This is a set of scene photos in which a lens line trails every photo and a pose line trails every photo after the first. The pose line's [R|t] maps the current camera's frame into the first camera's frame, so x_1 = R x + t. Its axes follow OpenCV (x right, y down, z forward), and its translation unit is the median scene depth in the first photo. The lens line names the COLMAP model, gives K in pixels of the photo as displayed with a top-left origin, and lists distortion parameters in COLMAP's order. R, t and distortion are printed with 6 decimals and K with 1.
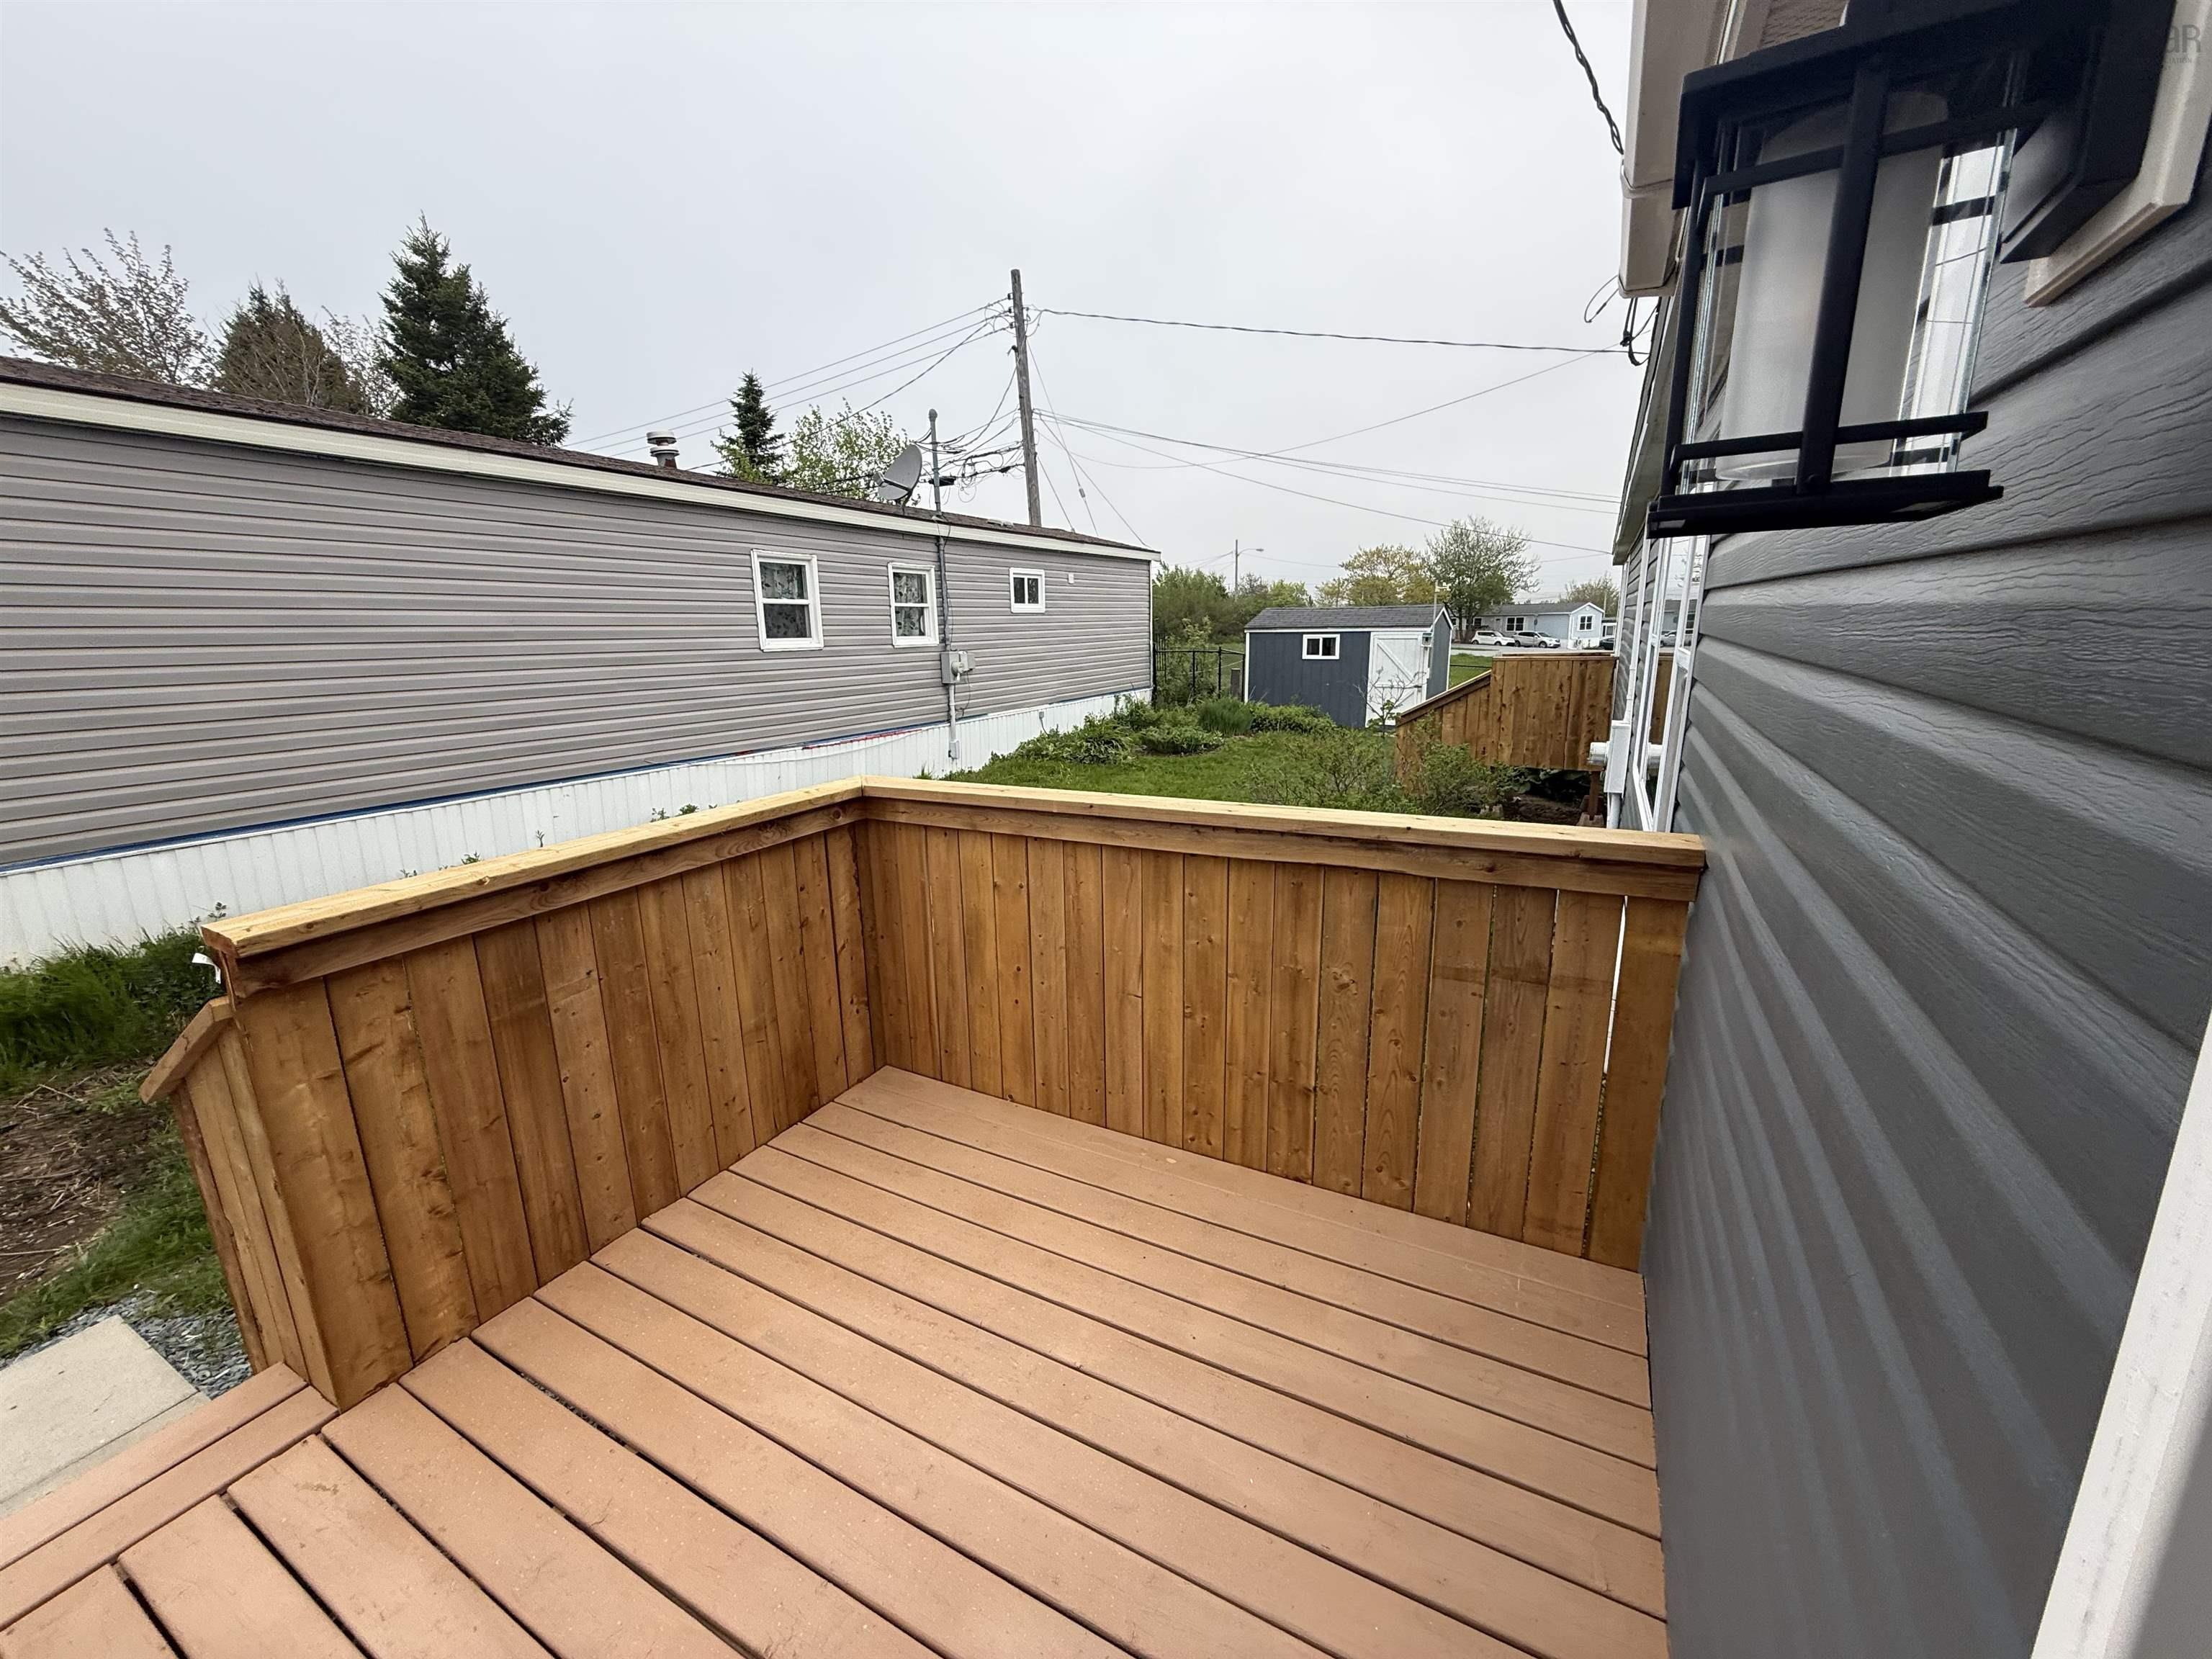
lens RADIAL K [[878.8, 0, 1099.6], [0, 878.8, 829.0], [0, 0, 1]] dist [0.000658, -0.000570]
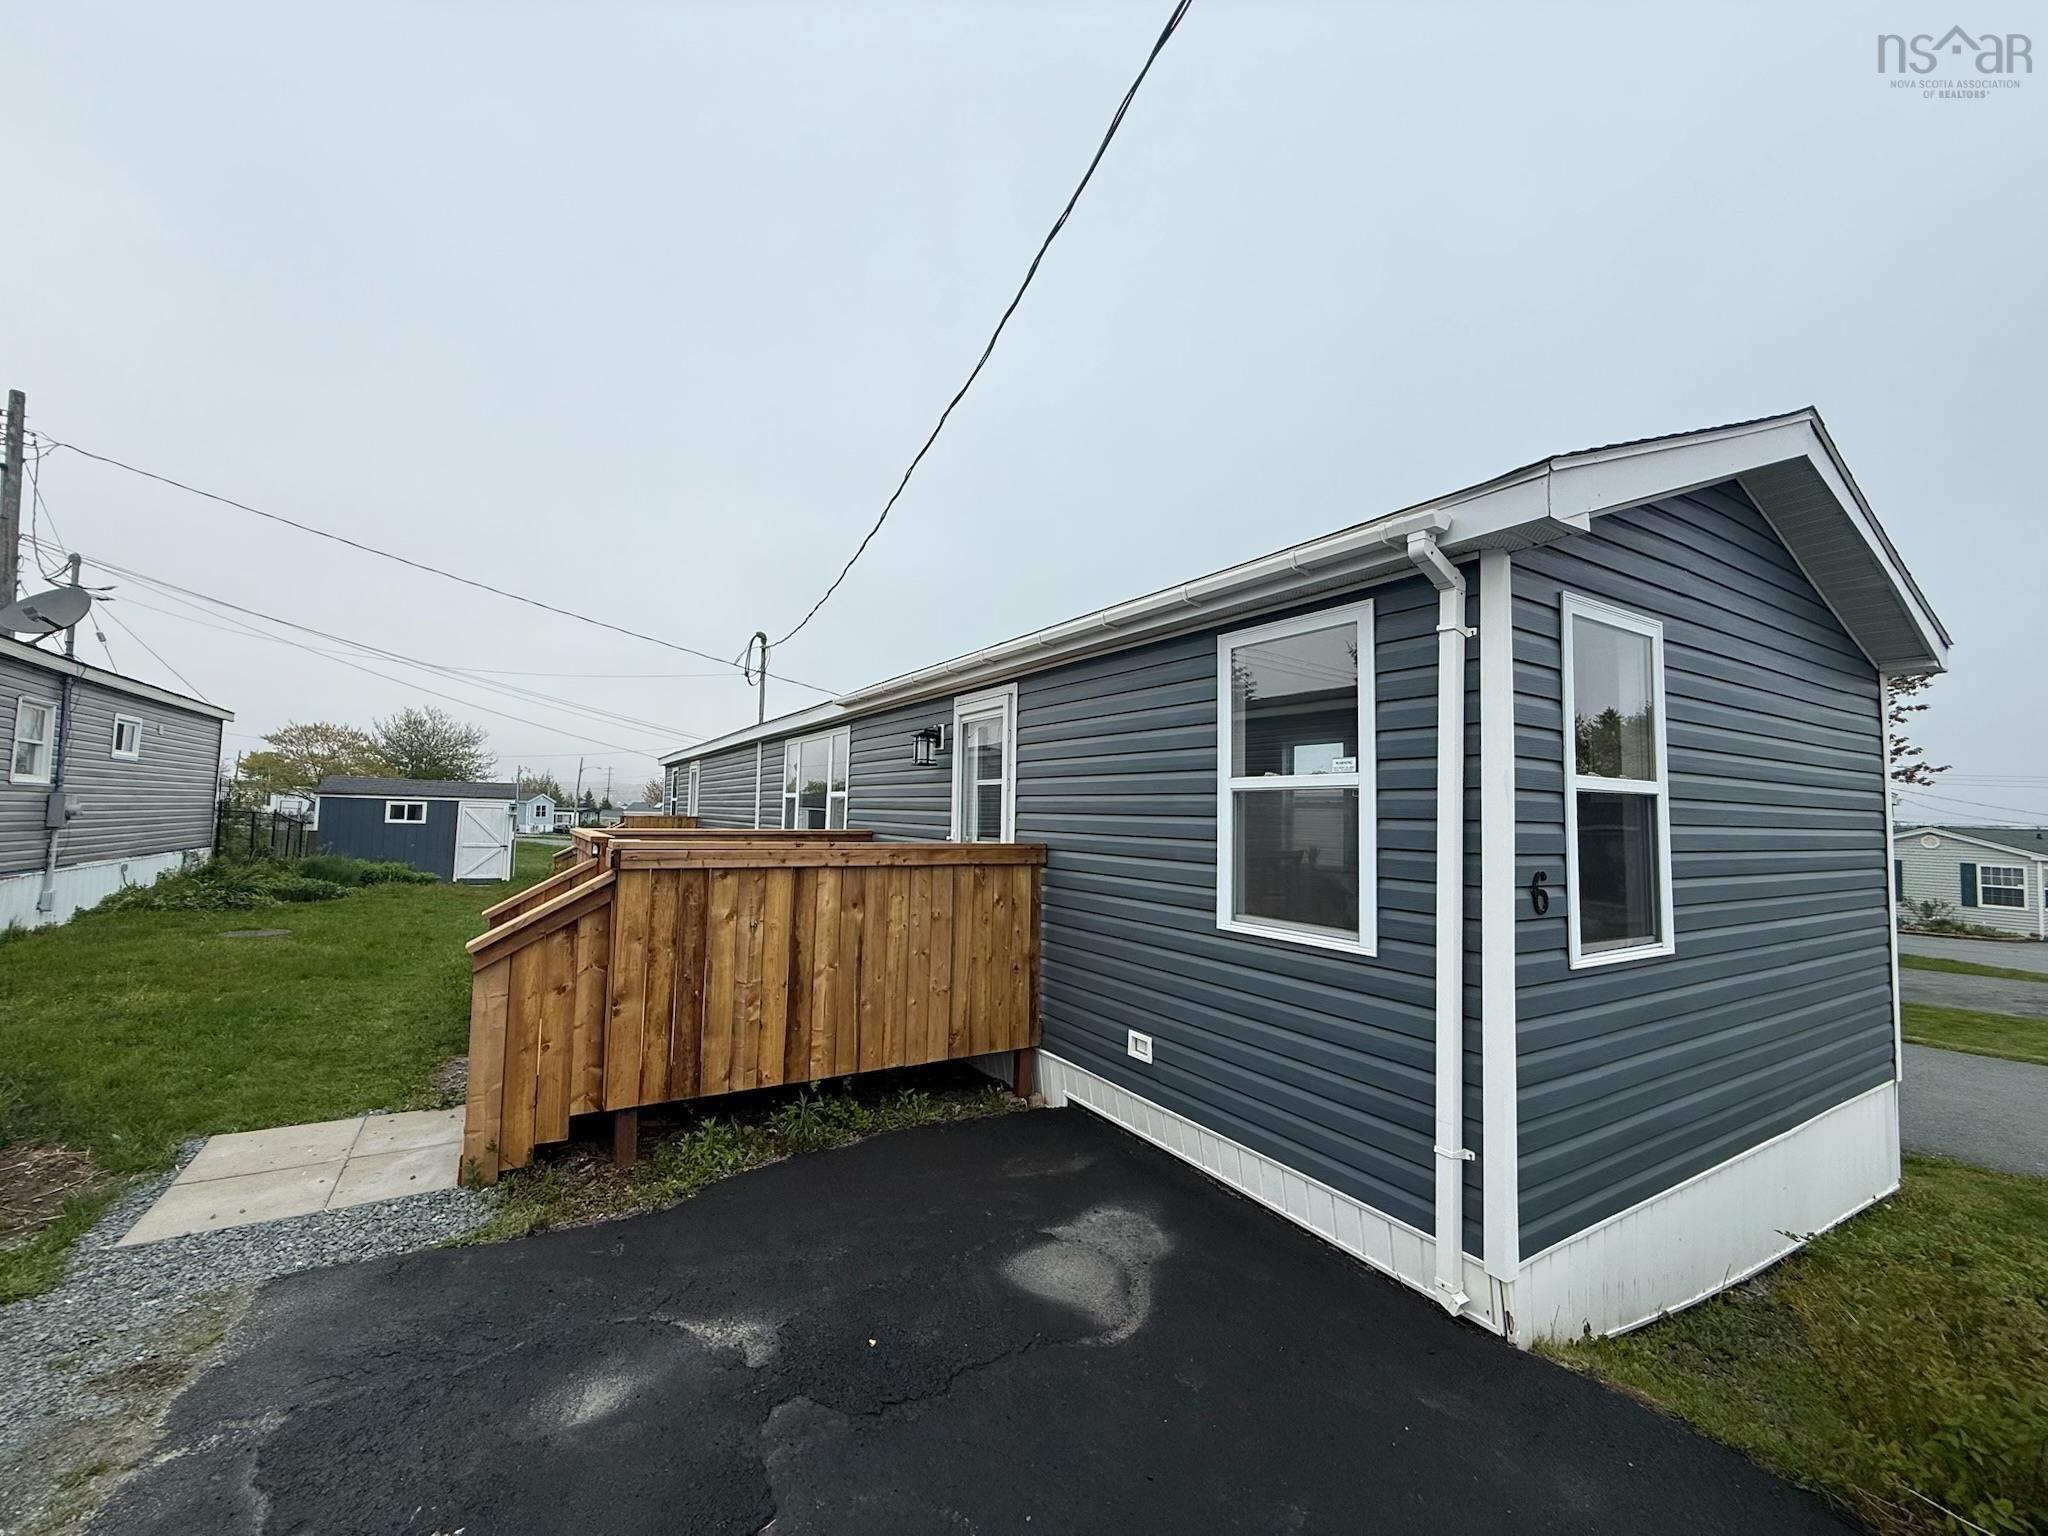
lens RADIAL K [[813.6, 0, 1018.1], [0, 813.6, 767.5], [0, 0, 1]] dist [0.000658, -0.000570]
pose [[0.497646, 0.085310, 0.863175, -0.445501], [0.164205, 0.967890, -0.190329, 0.109333], [-0.851695, 0.236454, 0.467658, -0.288328]]
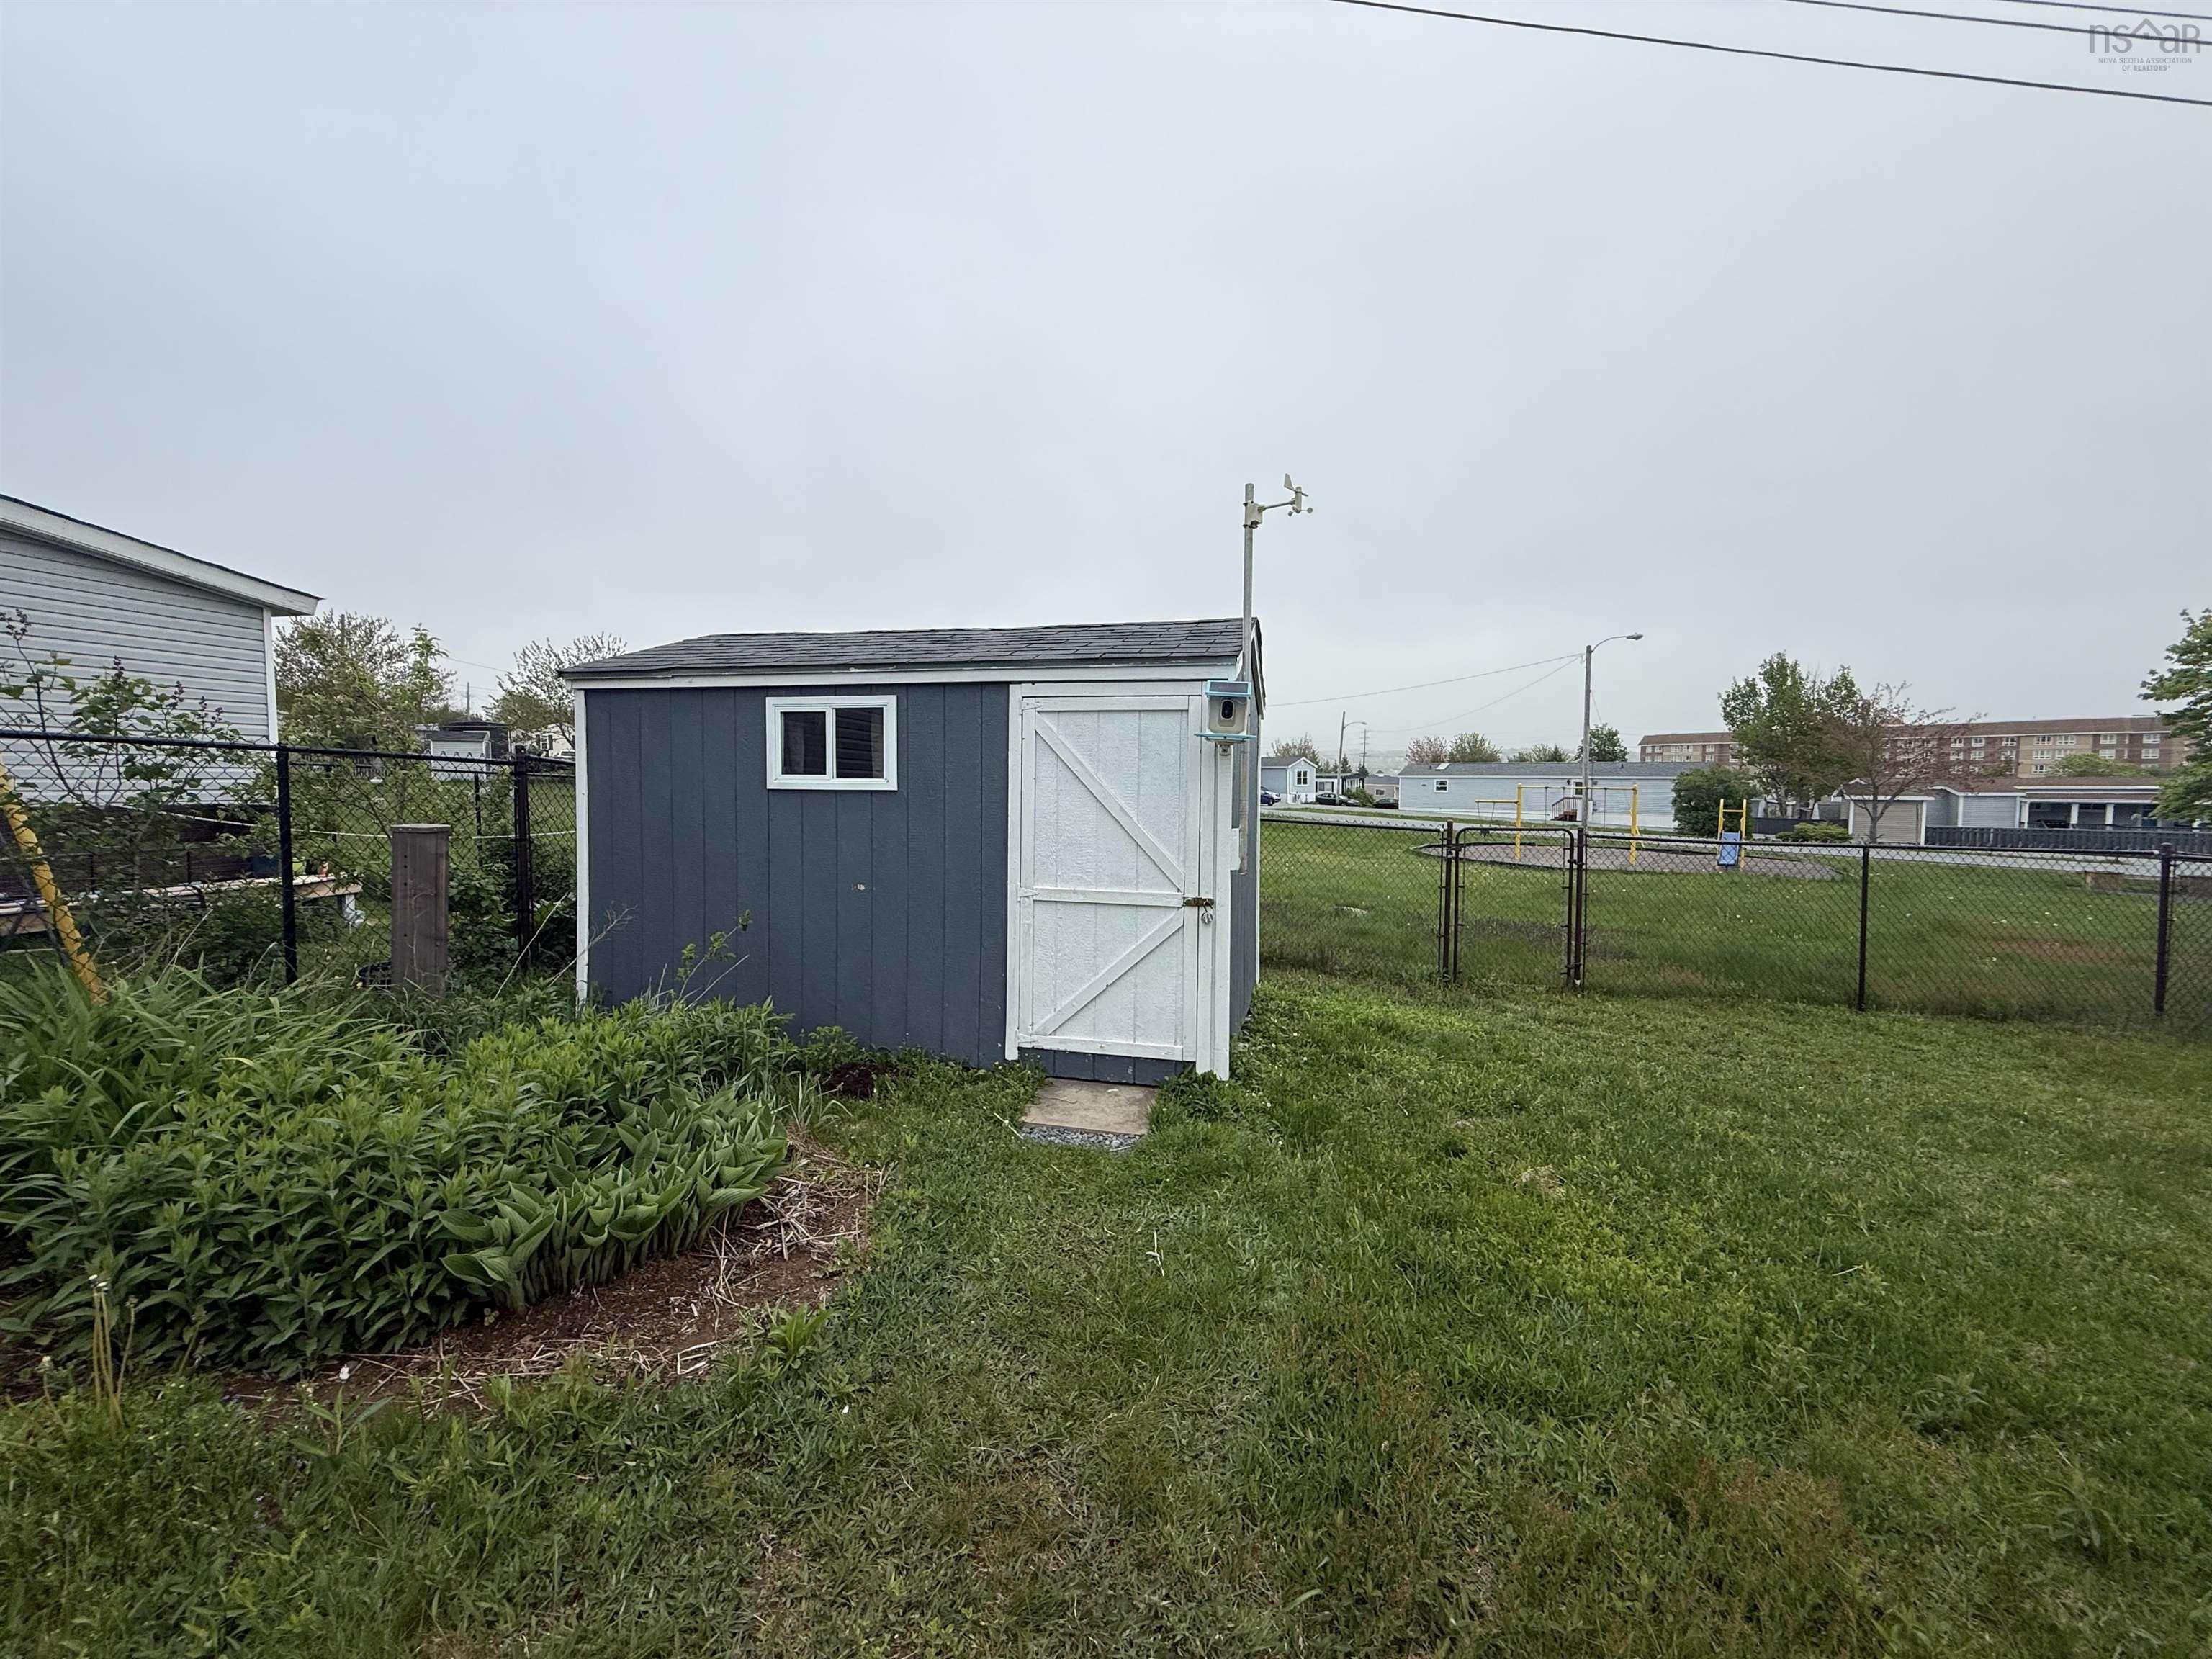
lens RADIAL K [[877.4, 0, 1098.4], [0, 877.4, 828.9], [0, 0, 1]] dist [0.001078, -0.000391]
pose [[0.956684, 0.006638, 0.291054, 0.425675], [0.042845, 0.985644, -0.163312, -0.231267], [-0.287960, 0.168708, 0.942665, 1.247064]]
